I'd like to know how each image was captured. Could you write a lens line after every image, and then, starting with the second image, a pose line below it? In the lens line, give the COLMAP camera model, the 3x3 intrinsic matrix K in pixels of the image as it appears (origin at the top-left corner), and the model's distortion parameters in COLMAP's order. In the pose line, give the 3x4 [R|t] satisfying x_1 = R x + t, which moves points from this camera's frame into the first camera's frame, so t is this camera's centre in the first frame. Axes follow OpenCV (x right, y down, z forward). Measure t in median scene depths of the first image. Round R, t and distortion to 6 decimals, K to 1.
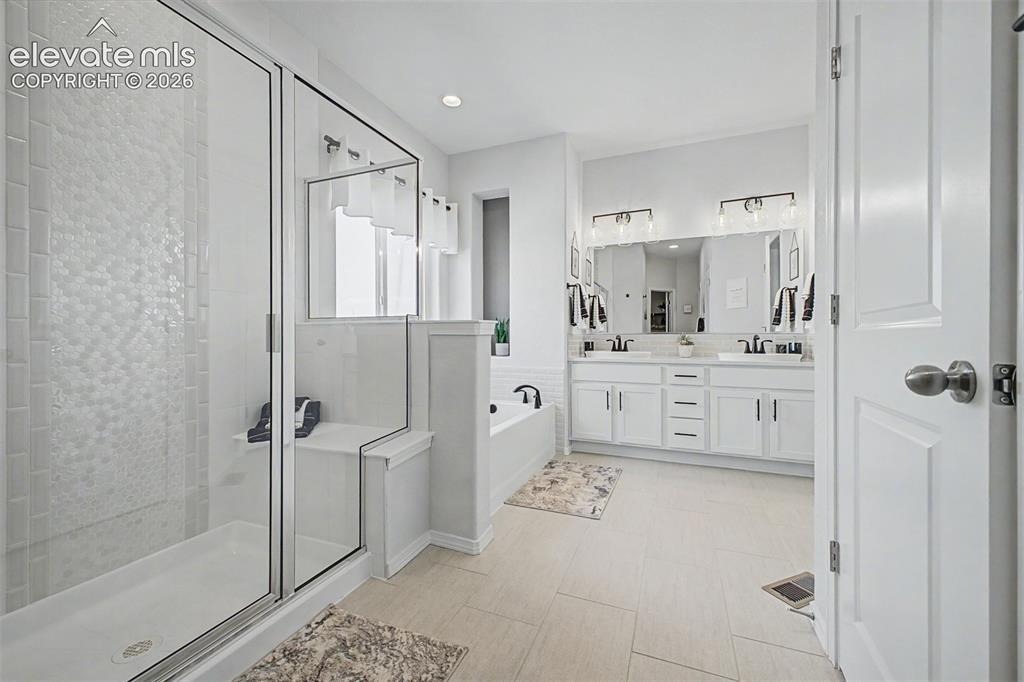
lens RADIAL K [[402.3, 0, 514.9], [0, 402.3, 339.5], [0, 0, 1]] dist [0.001470, -0.000367]
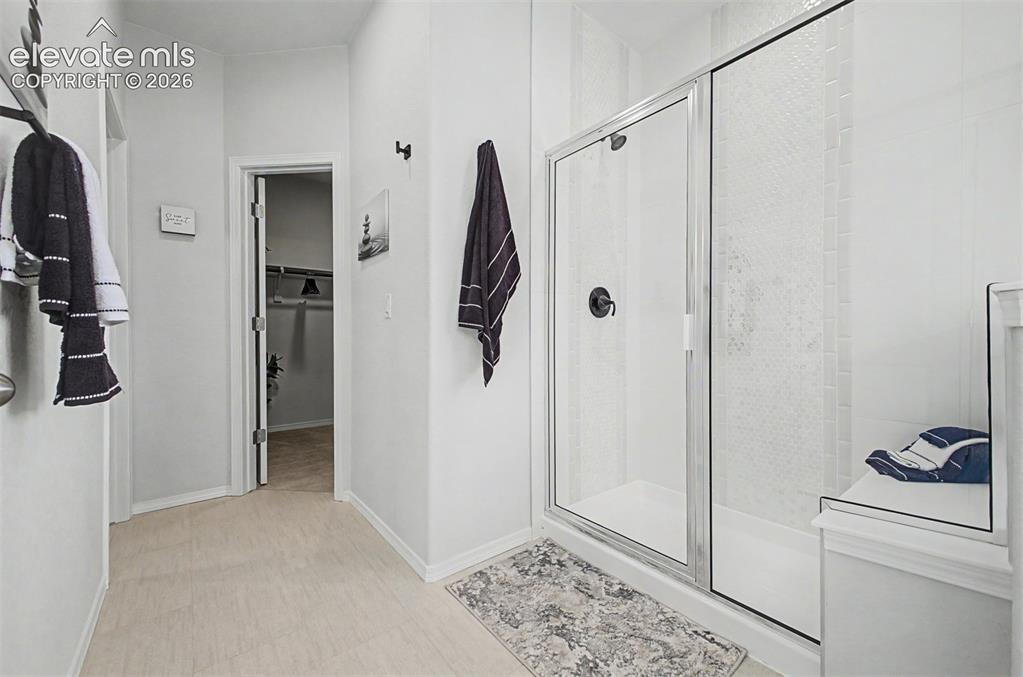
lens RADIAL K [[401.9, 0, 514.4], [0, 401.9, 337.0], [0, 0, 1]] dist [0.001470, -0.000367]
pose [[-0.485301, 0.009154, -0.874299, 0.706742], [0.002808, 0.999956, 0.008911, -0.031815], [0.874343, 0.001870, -0.485305, 1.302354]]
